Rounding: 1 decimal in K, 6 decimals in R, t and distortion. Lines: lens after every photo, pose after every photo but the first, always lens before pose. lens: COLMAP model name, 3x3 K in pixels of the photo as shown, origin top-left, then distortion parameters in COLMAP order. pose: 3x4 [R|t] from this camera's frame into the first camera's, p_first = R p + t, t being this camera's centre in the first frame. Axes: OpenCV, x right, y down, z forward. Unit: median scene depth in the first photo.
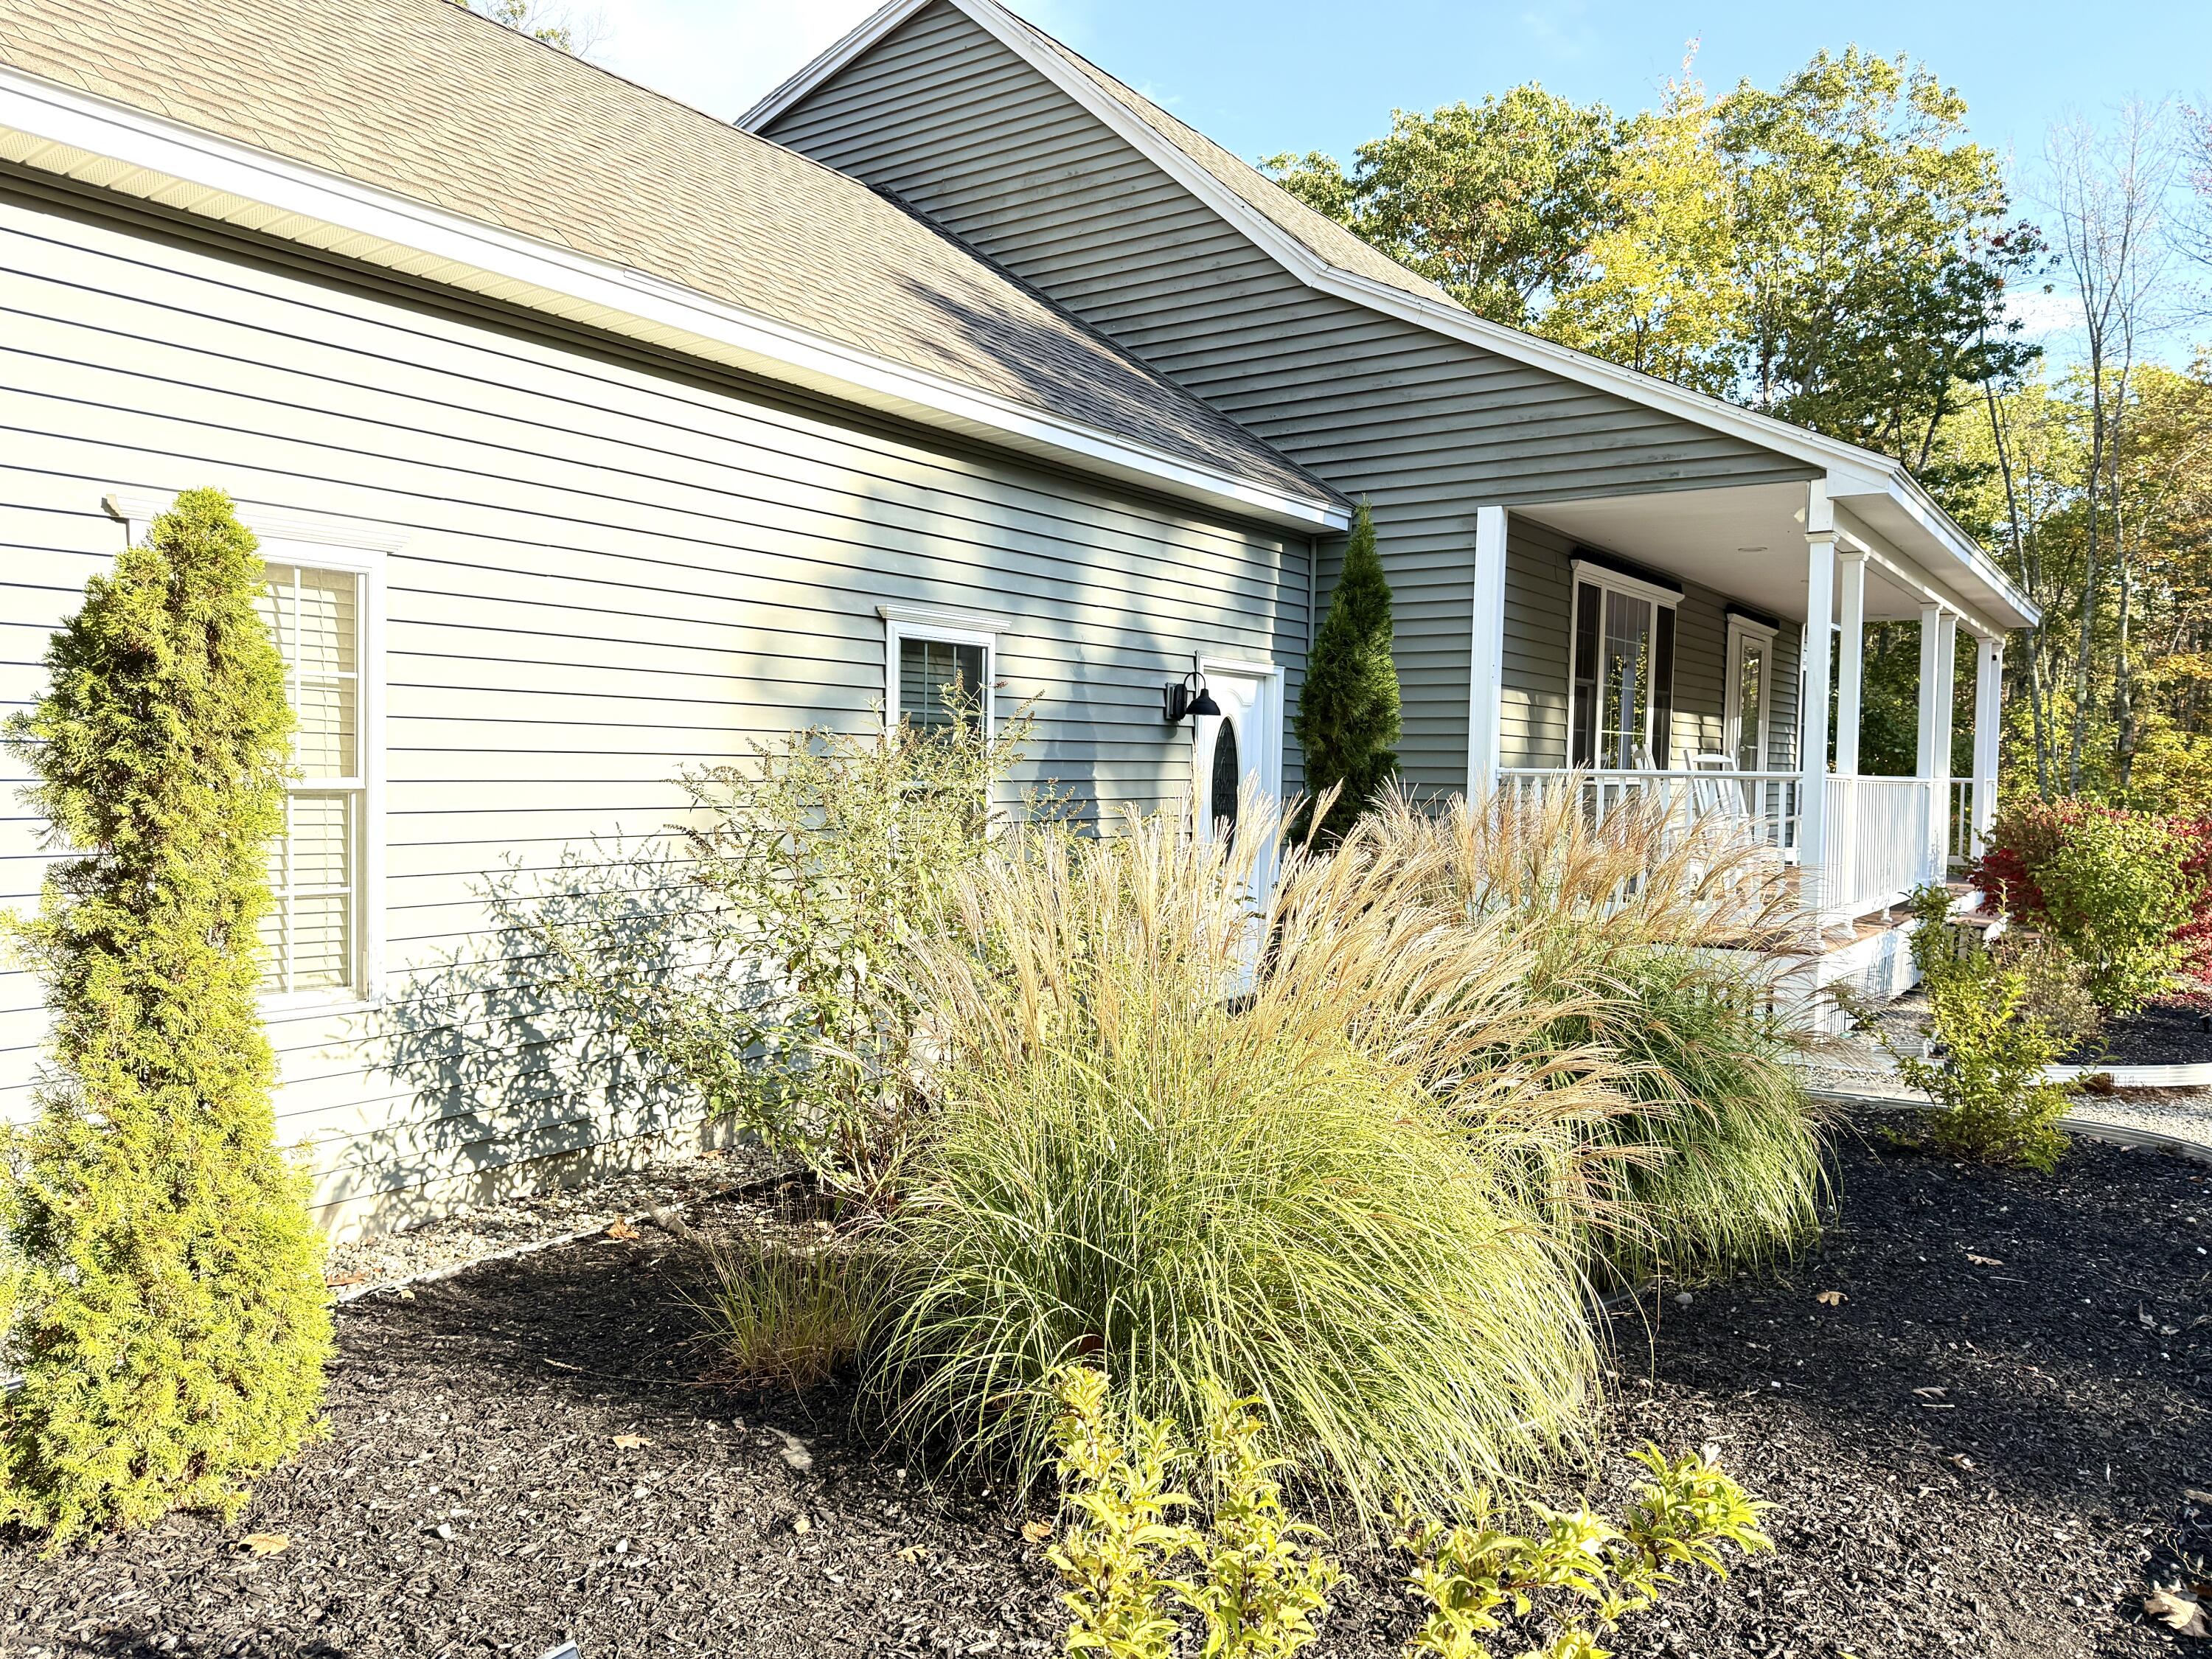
lens RADIAL K [[1615.0, 0, 1107.9], [0, 1615.0, 827.2], [0, 0, 1]] dist [0.010578, -0.011996]
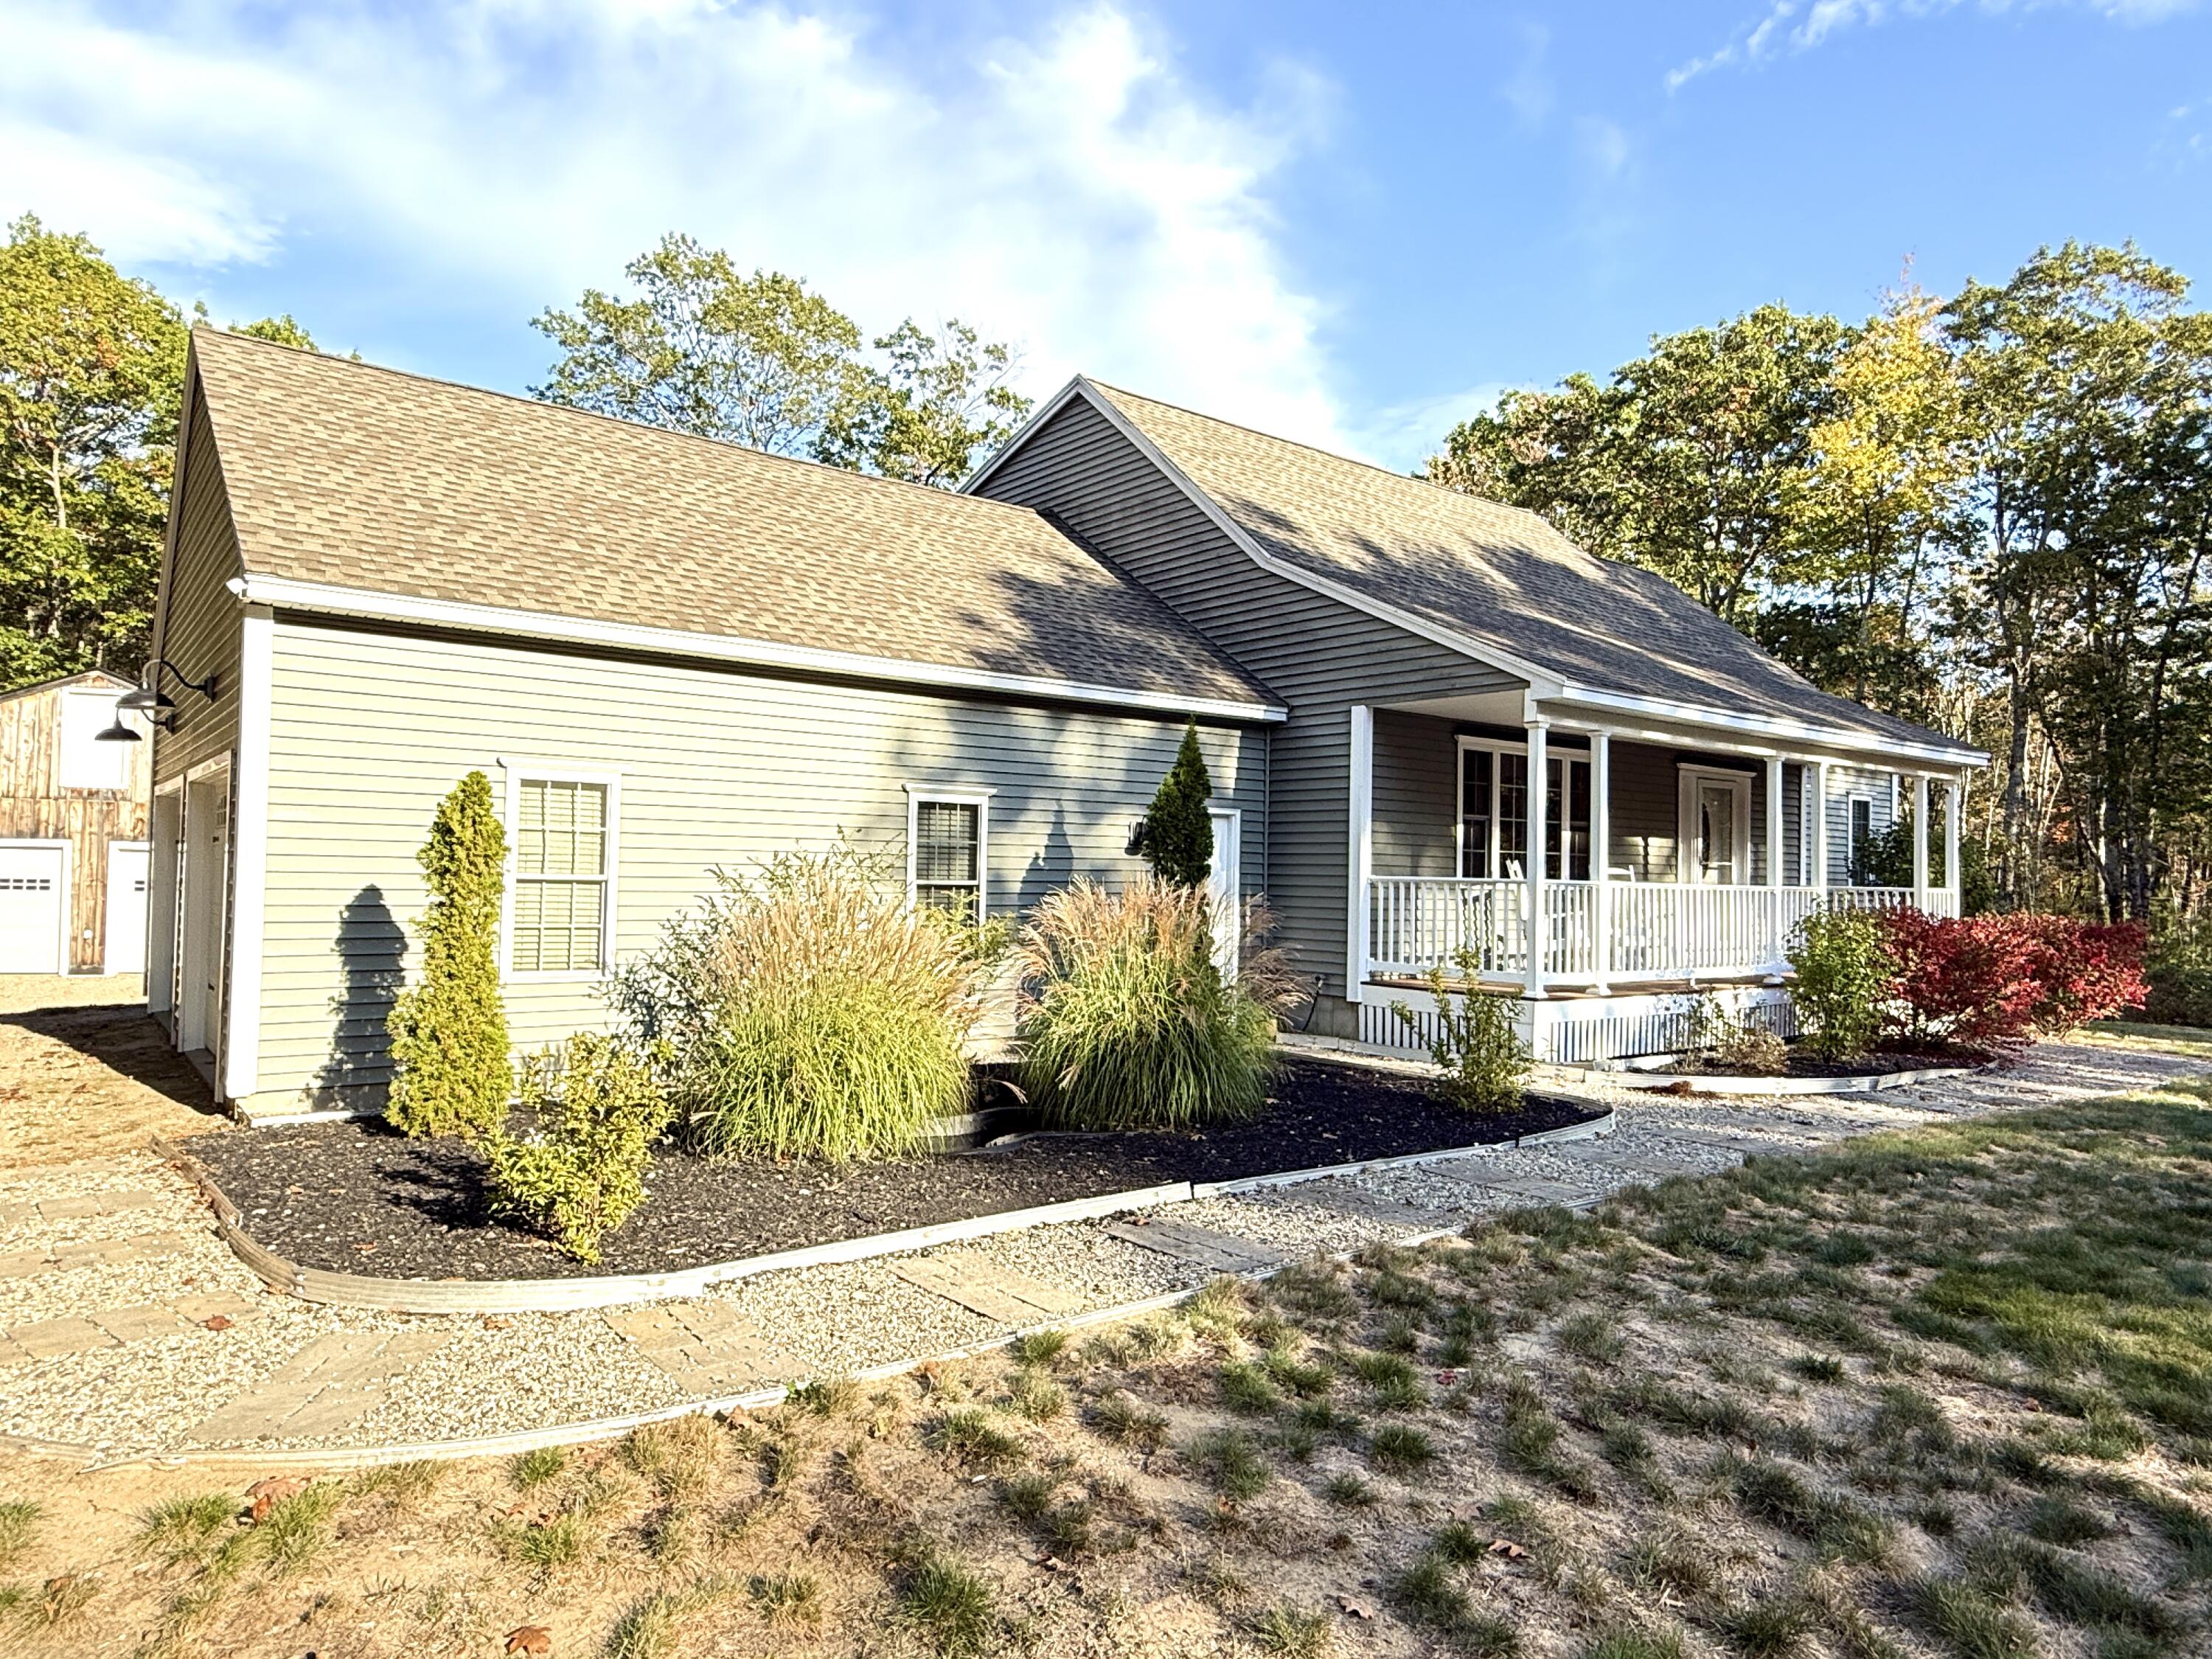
lens RADIAL K [[1392.2, 0, 1127.4], [0, 1392.2, 831.6], [0, 0, 1]] dist [0.001862, 0.002344]
pose [[0.955064, -0.002038, -0.296392, 0.128425], [-0.018162, 0.997695, -0.065383, 0.003990], [0.295842, 0.067828, 0.952826, -0.100687]]
